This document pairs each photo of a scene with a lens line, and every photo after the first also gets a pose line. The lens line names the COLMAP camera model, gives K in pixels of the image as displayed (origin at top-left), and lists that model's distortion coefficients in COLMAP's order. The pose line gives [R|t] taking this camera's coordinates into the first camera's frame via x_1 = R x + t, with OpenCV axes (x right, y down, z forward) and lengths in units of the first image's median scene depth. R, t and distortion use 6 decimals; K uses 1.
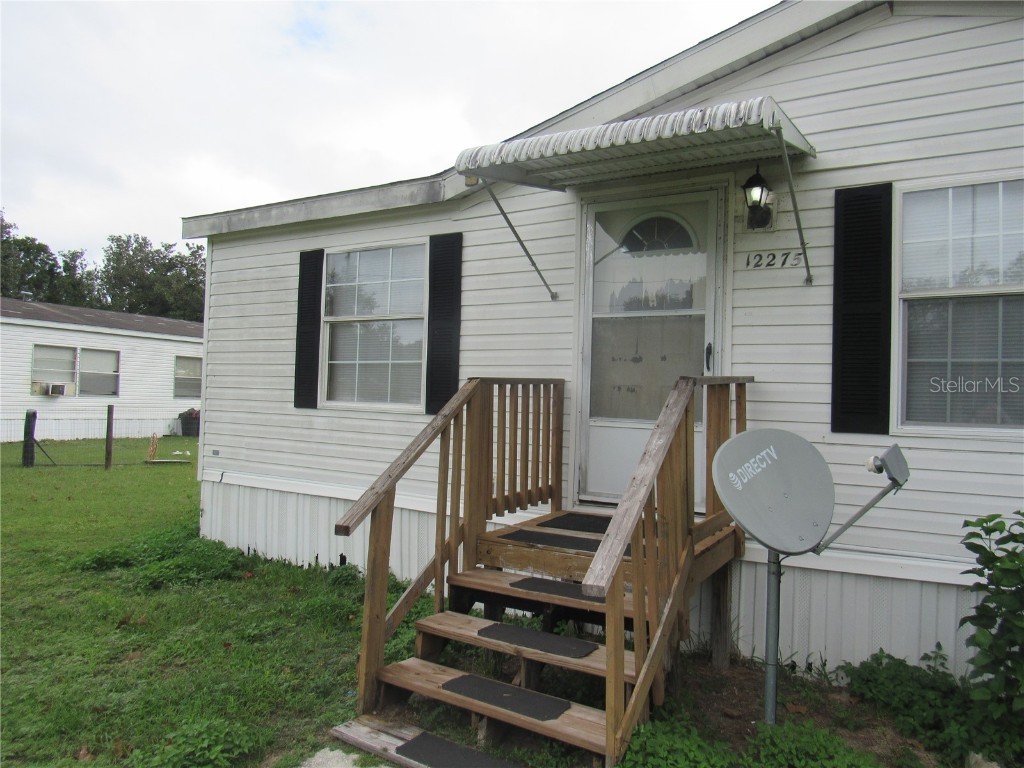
lens RADIAL K [[730.9, 0, 509.0], [0, 730.9, 381.6], [0, 0, 1]] dist [-0.030066, 0.010784]
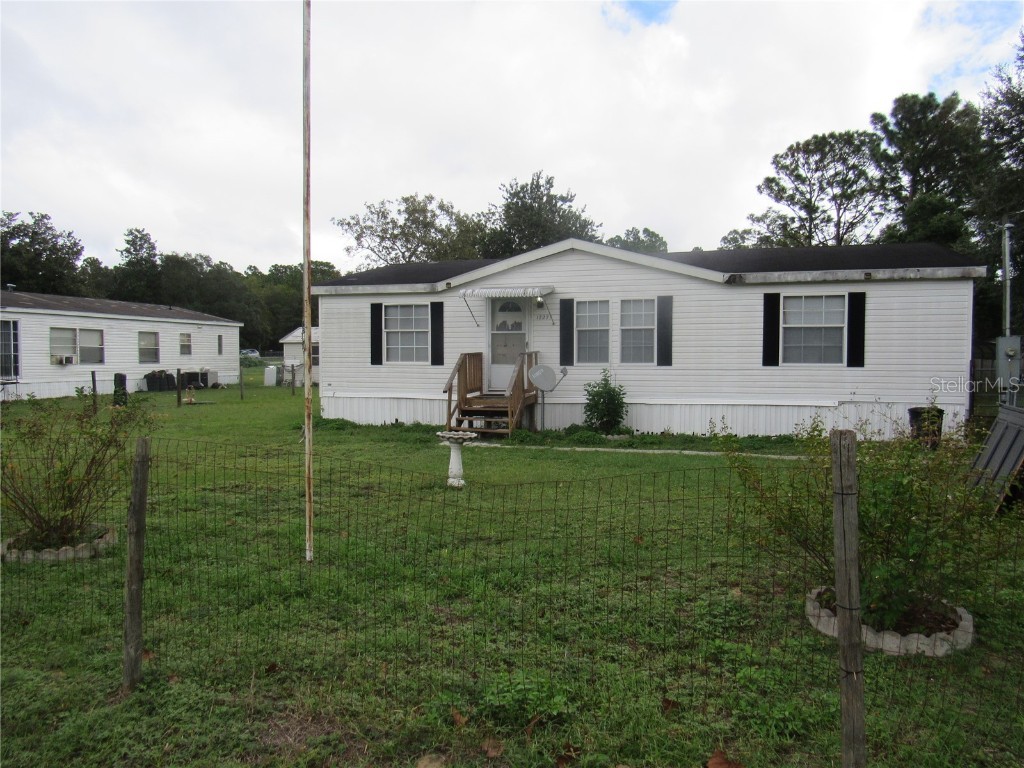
lens RADIAL K [[730.9, 0, 509.0], [0, 730.9, 382.4], [0, 0, 1]] dist [-0.030066, 0.010784]
pose [[0.969589, -0.038234, 0.241736, -0.459768], [0.022045, 0.997351, 0.069325, -0.071385], [-0.243746, -0.061888, 0.967862, -1.650099]]
